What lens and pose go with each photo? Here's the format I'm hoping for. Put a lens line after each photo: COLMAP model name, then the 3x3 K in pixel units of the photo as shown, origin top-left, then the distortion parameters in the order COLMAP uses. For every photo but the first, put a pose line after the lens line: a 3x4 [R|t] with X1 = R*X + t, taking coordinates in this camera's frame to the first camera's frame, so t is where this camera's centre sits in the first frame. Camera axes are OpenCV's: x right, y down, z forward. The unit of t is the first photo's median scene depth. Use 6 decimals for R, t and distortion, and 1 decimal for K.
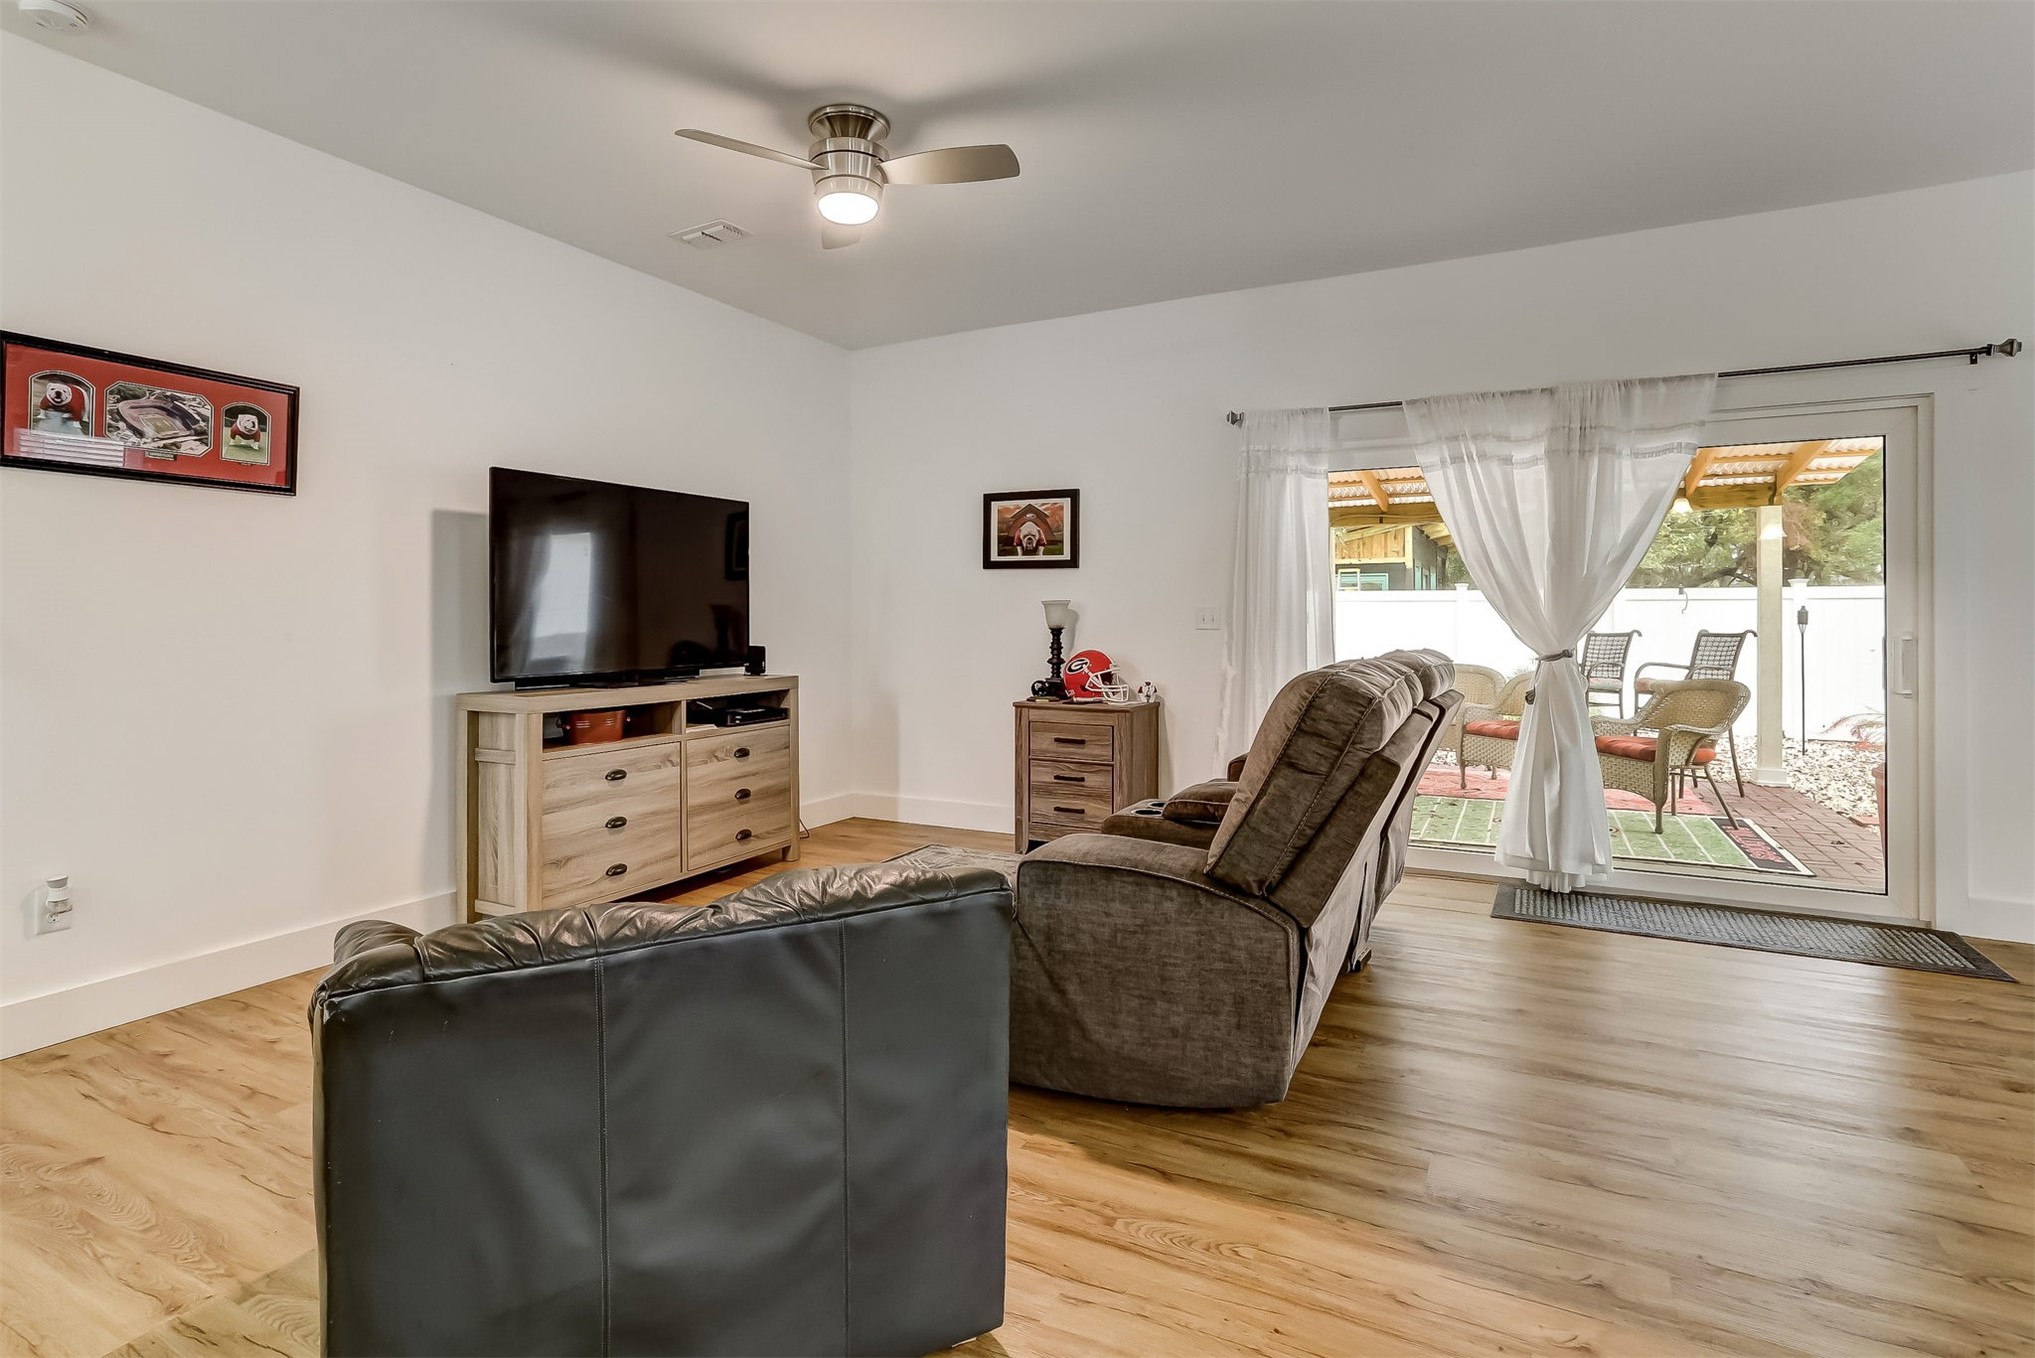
lens RADIAL K [[1017.4, 0, 991.4], [0, 1017.4, 612.5], [0, 0, 1]] dist [-0.043190, 0.029424]
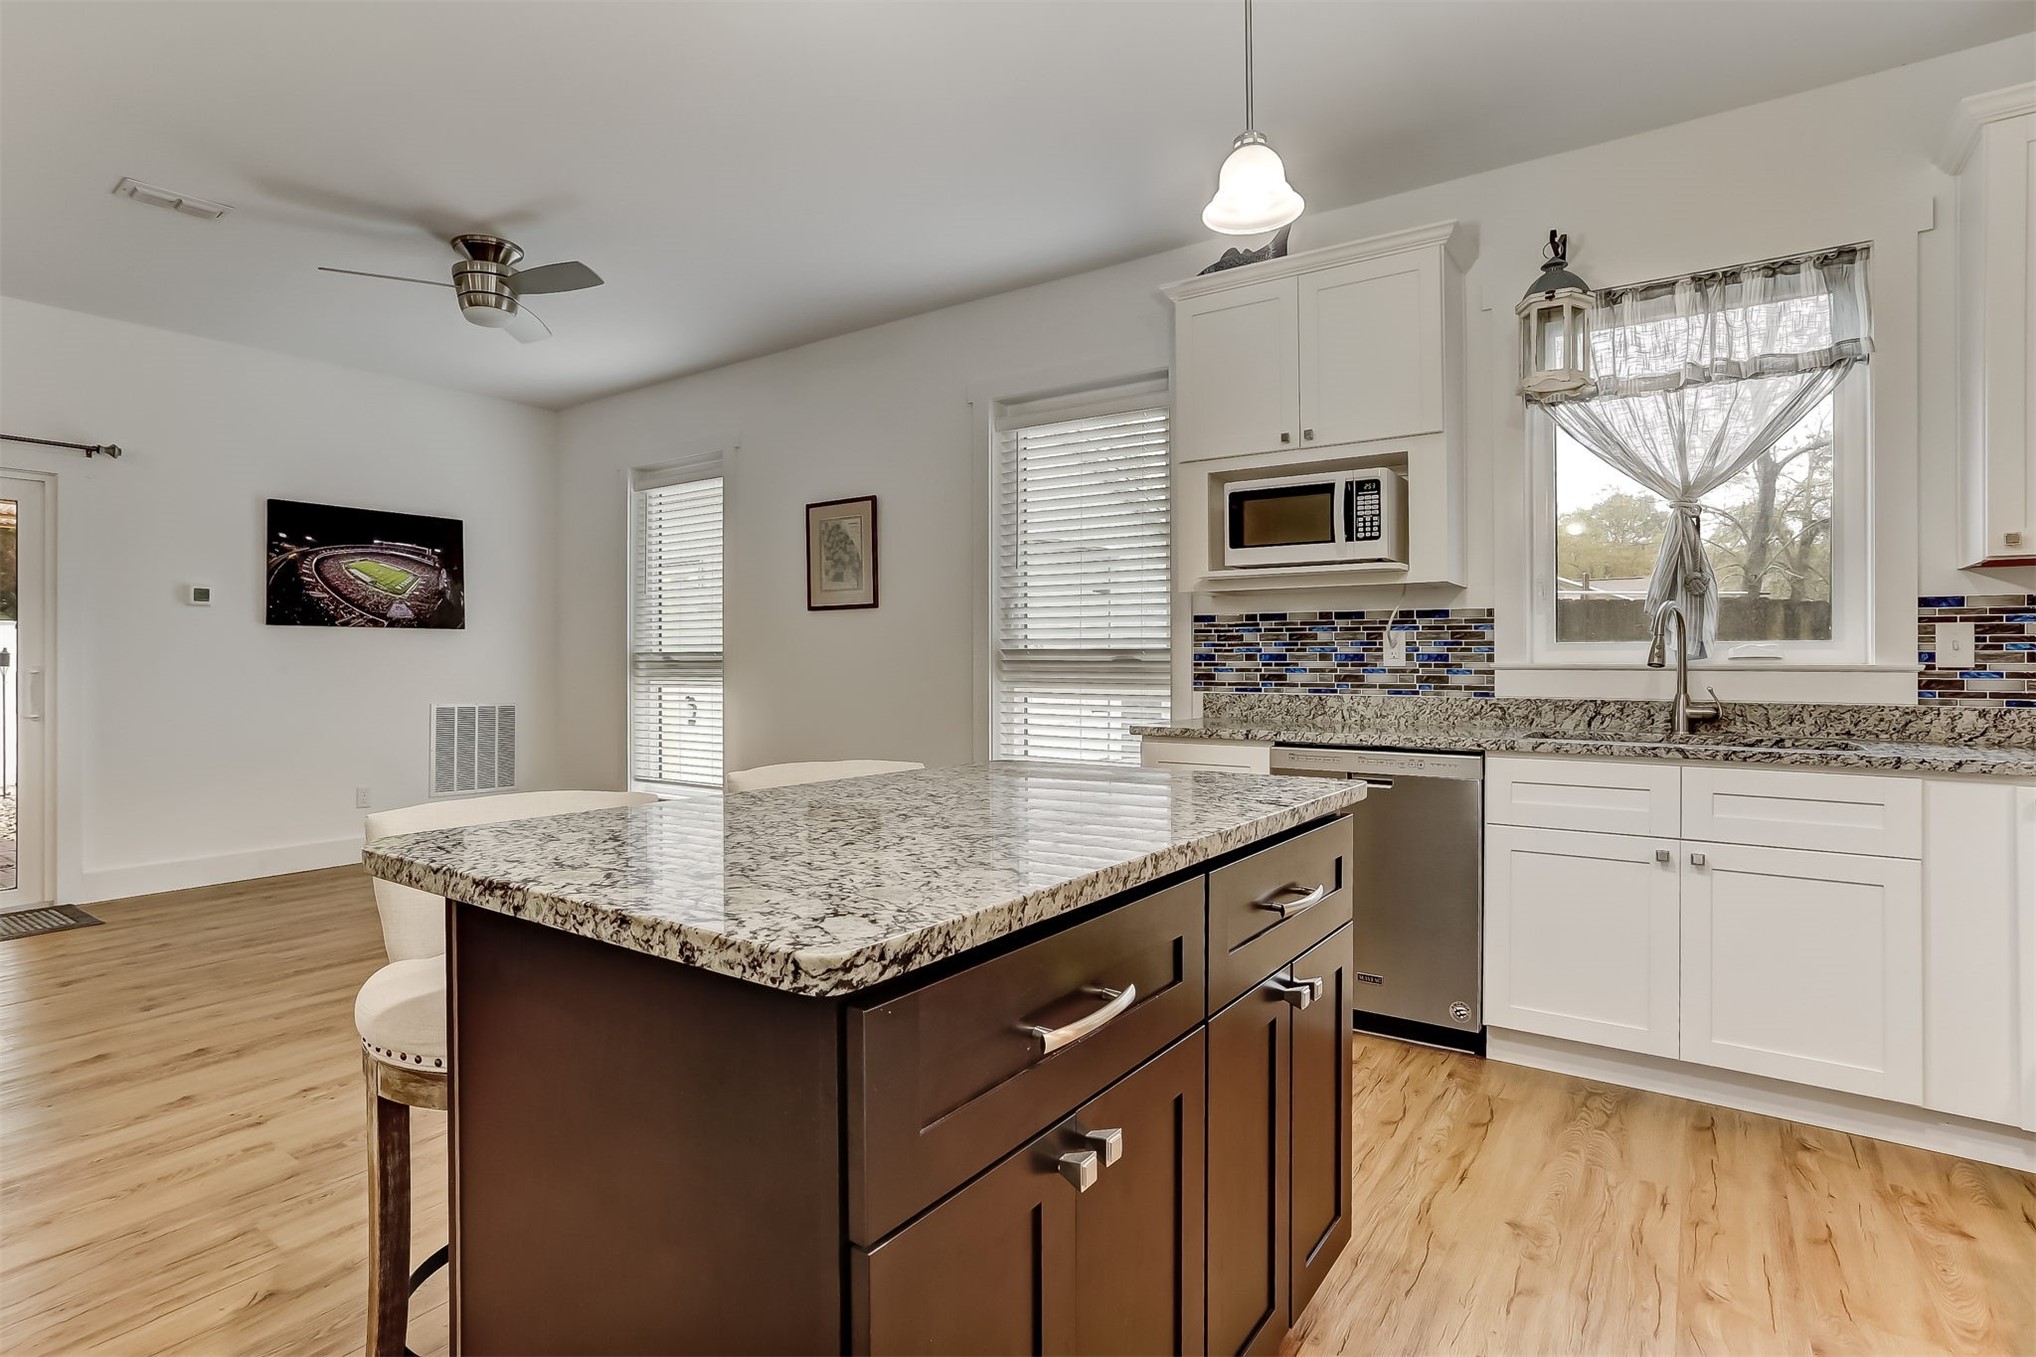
lens RADIAL K [[1024.6, 0, 1007.0], [0, 1024.6, 651.8], [0, 0, 1]] dist [-0.051133, 0.031013]
pose [[0.131296, 0.008951, 0.991303, -0.103273], [-0.000099, 0.999959, -0.009016, 0.009858], [-0.991343, 0.001086, 0.131292, -0.246305]]
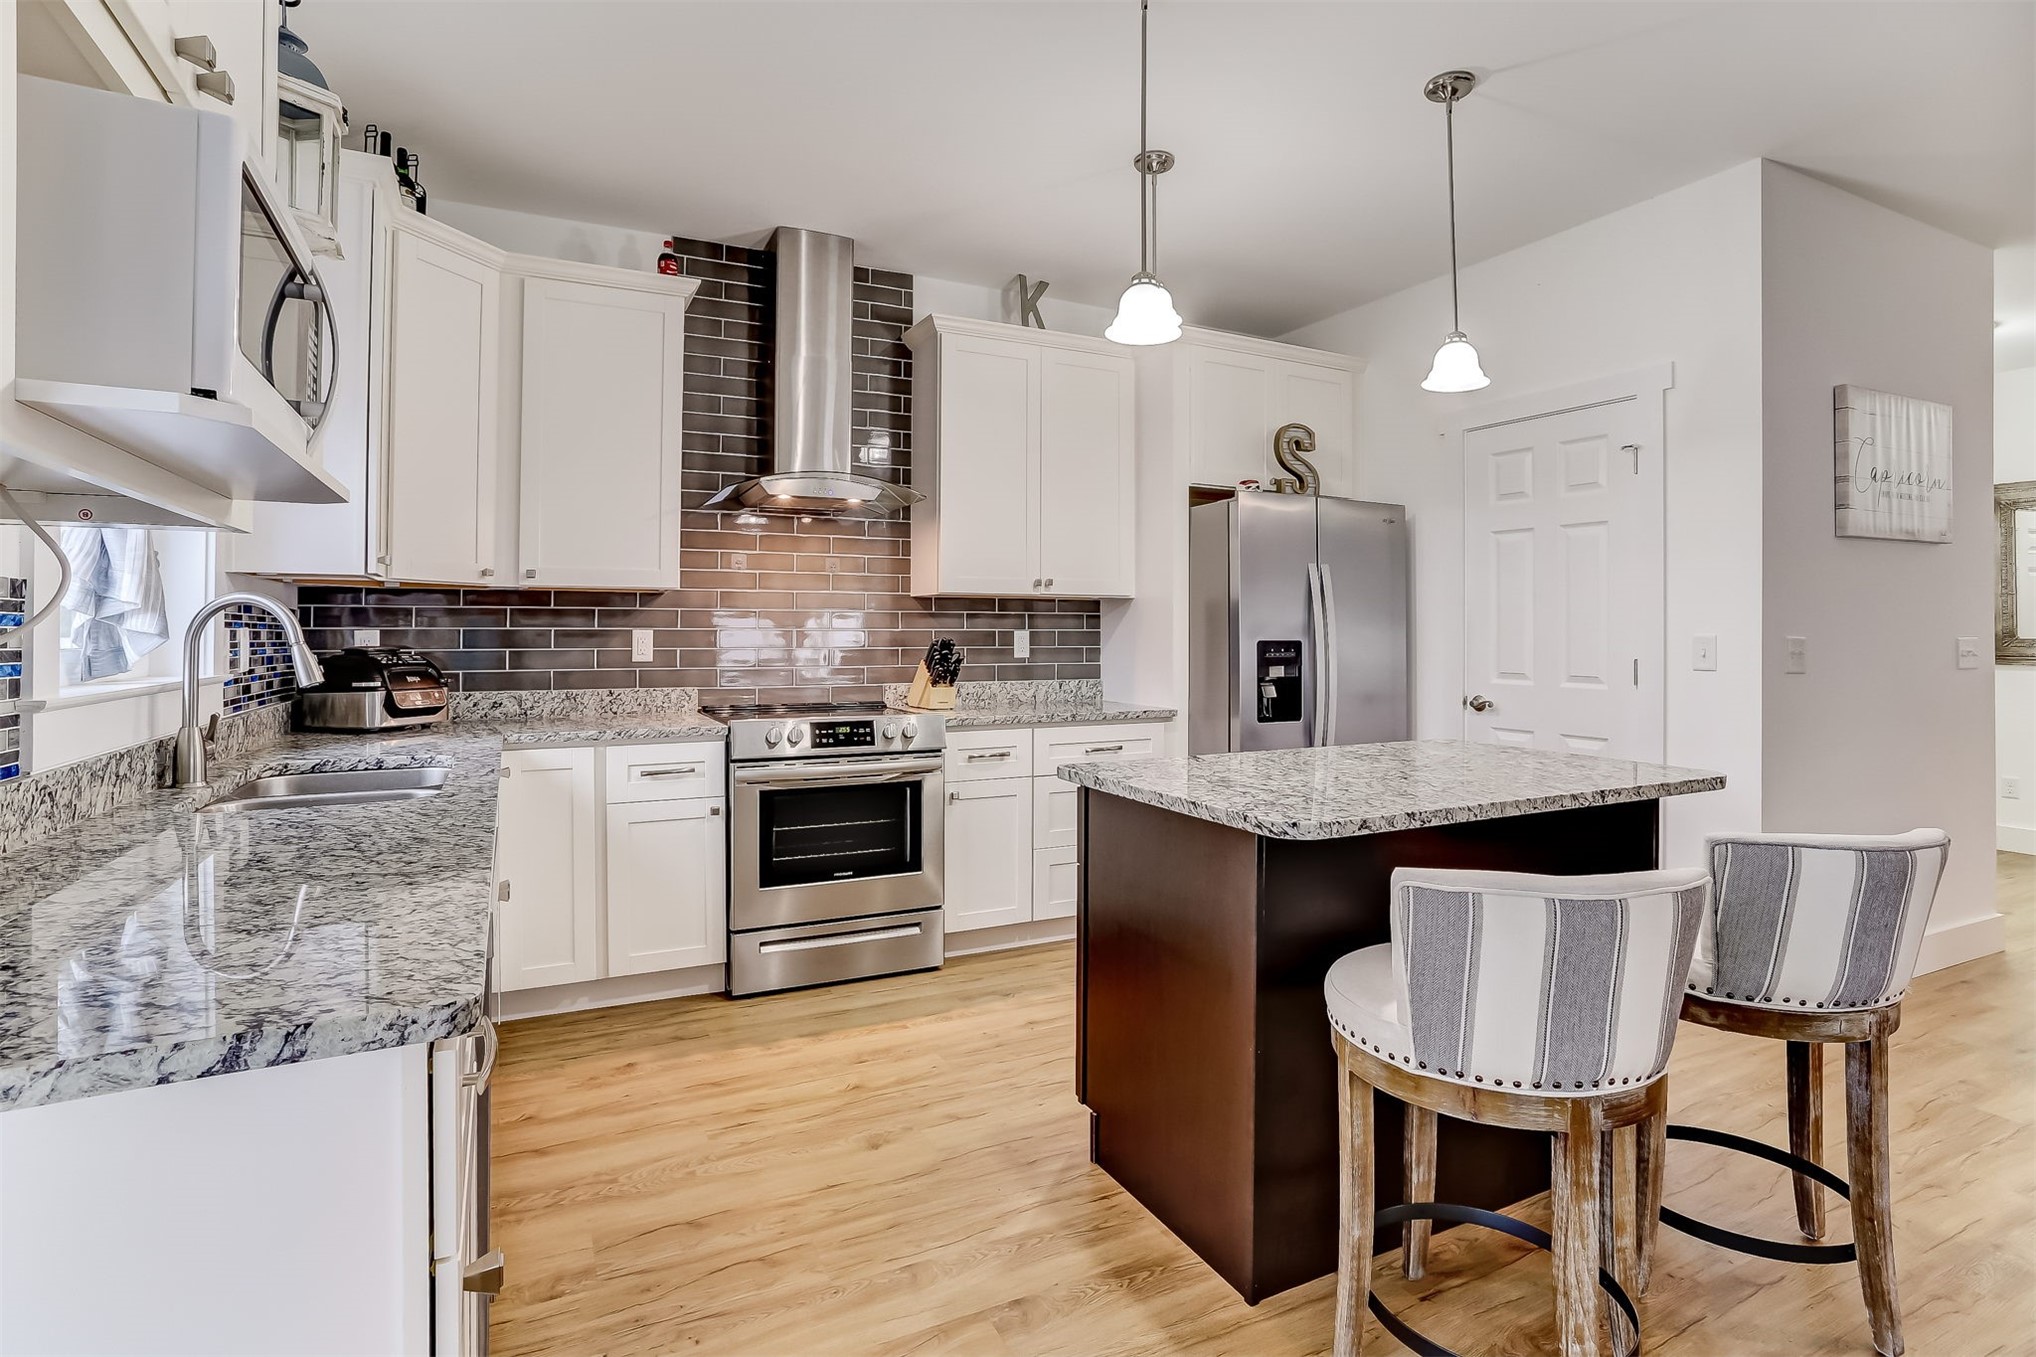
lens RADIAL K [[1016.1, 0, 1001.4], [0, 1016.1, 620.6], [0, 0, 1]] dist [-0.075178, 0.078153]
pose [[-0.591922, -0.010891, -0.805921, 0.674754], [-0.002625, 0.999929, -0.011585, -0.009489], [0.805991, -0.004742, -0.591909, -0.062602]]
